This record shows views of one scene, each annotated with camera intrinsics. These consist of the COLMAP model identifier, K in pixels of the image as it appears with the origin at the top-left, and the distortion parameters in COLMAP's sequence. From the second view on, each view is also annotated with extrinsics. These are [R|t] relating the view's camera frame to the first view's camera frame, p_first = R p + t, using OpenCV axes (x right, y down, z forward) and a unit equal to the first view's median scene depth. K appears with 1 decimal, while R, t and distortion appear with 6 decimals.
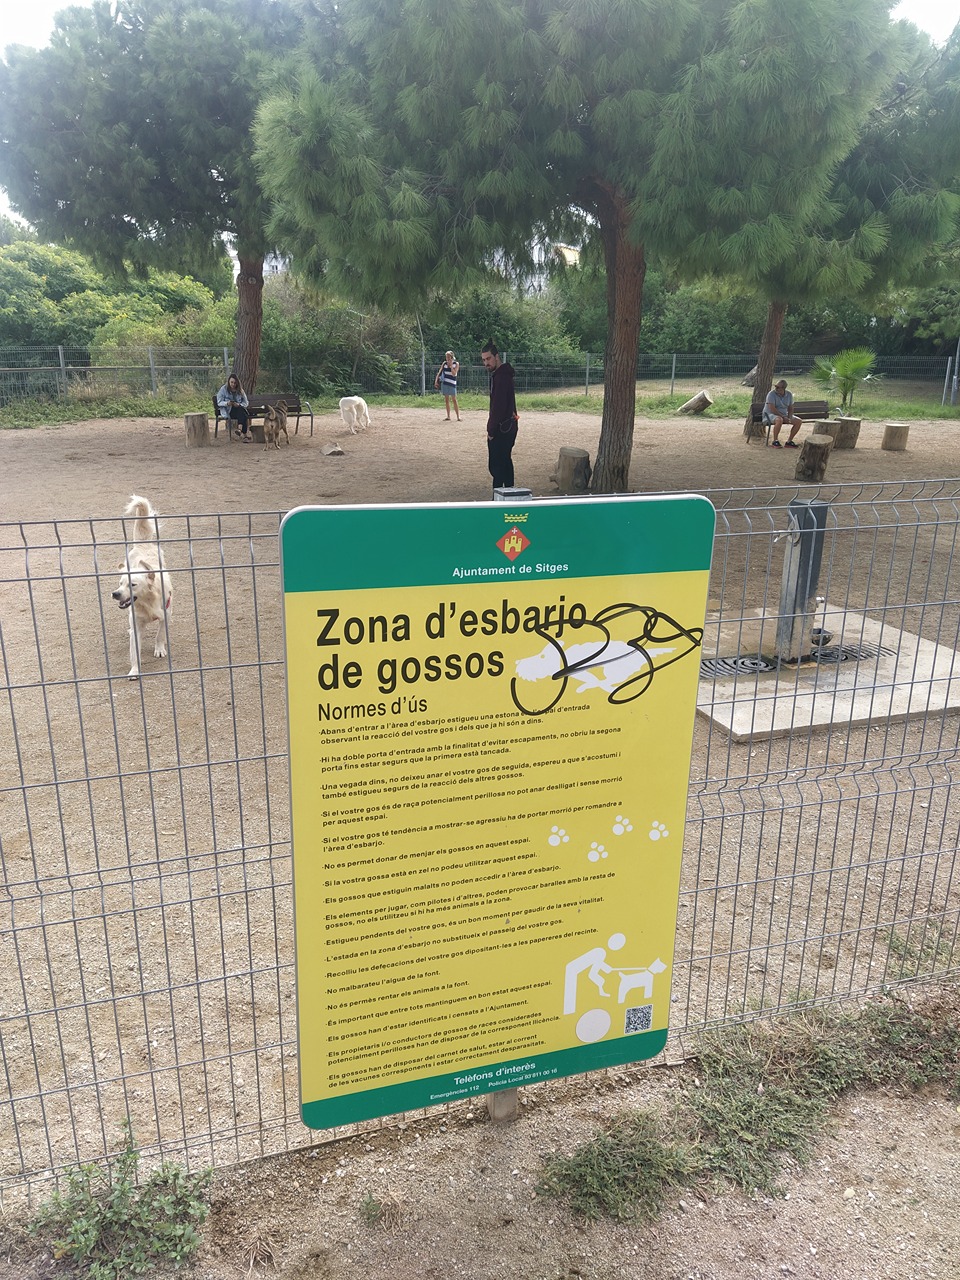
lens RADIAL K [[947.5, 0, 480.0], [0, 947.5, 640.0], [0, 0, 1]] dist [0.101580, -0.119117]
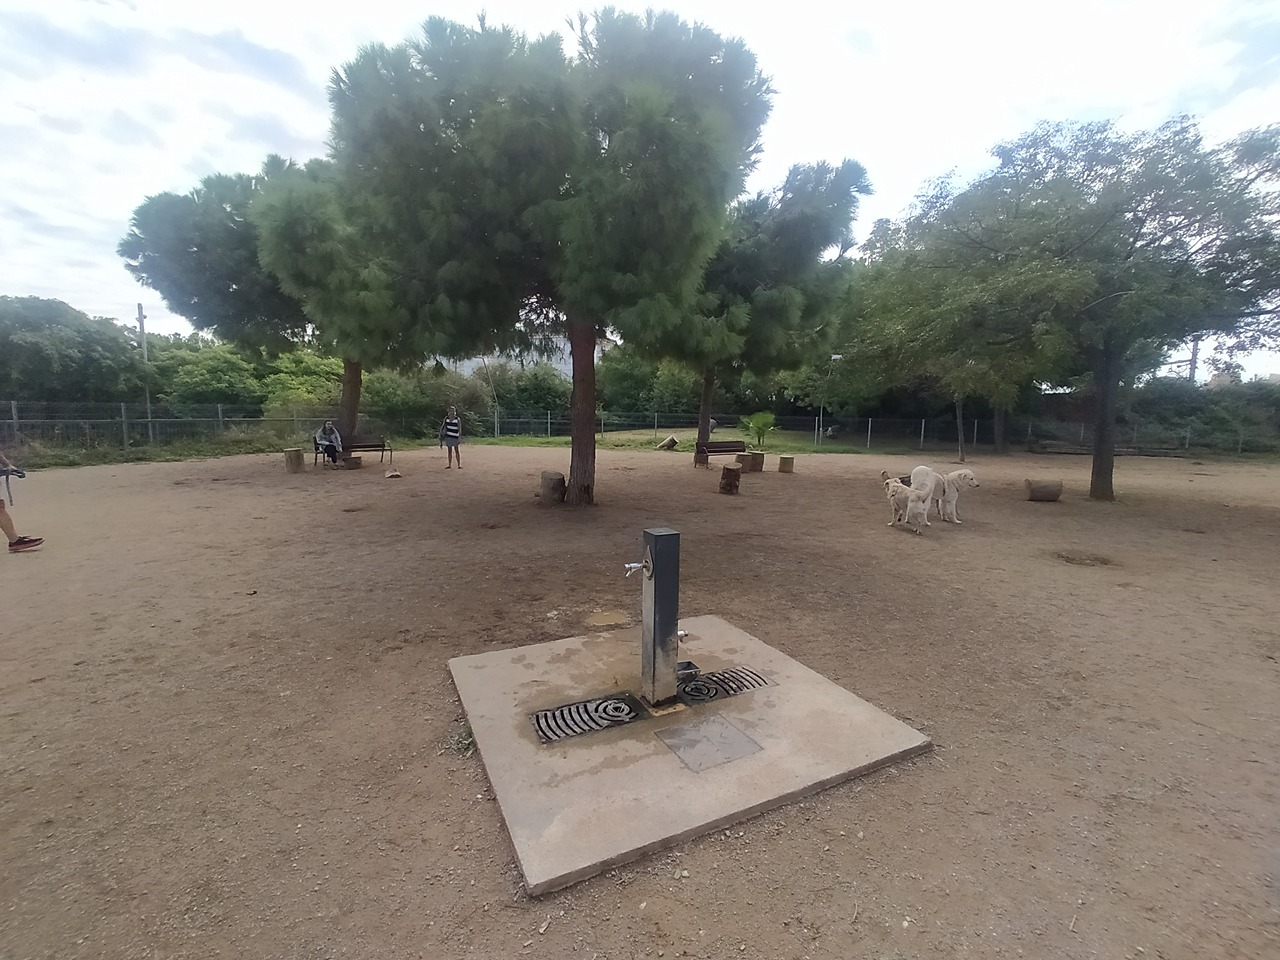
lens RADIAL K [[596.8, 0, 640.0], [0, 596.8, 480.0], [0, 0, 1]] dist [-0.000363, -0.000028]
pose [[0.989449, -0.009321, 0.144582, 0.074000], [0.035356, 0.983292, -0.178566, -0.028112], [-0.140502, 0.181794, 0.973247, 0.131675]]
